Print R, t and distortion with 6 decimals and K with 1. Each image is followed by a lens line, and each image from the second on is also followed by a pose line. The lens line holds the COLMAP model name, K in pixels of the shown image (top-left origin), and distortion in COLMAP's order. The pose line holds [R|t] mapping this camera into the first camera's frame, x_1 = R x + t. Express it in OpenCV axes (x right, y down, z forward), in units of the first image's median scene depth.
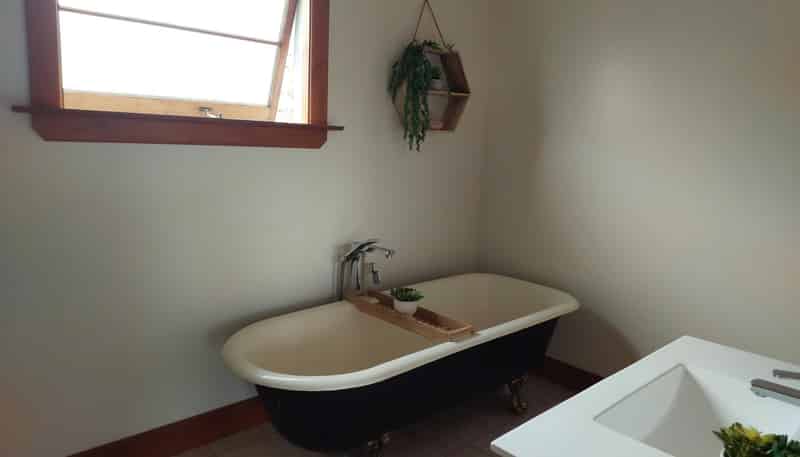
lens RADIAL K [[545.5, 0, 390.5], [0, 545.5, 227.0], [0, 0, 1]] dist [0.104577, -0.131445]
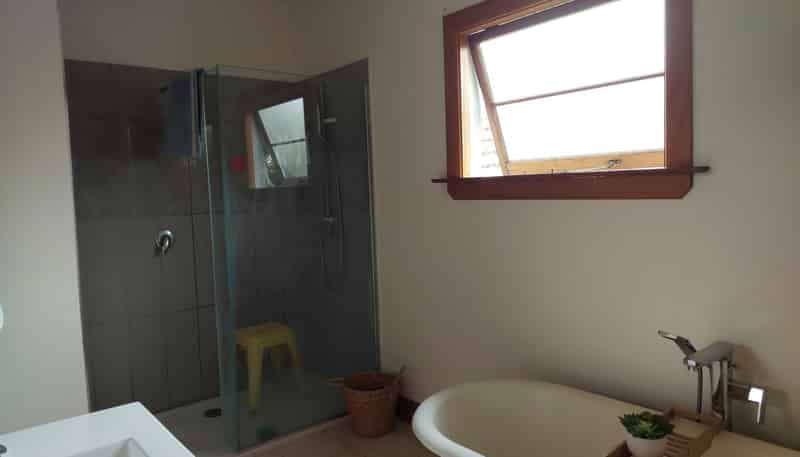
lens RADIAL K [[545.5, 0, 390.5], [0, 545.5, 227.0], [0, 0, 1]] dist [0.104577, -0.131445]
pose [[-0.070187, 0.029826, -0.997088, 0.704658], [-0.134853, 0.990093, 0.039109, -0.091691], [0.988377, 0.137206, -0.065470, 0.741971]]
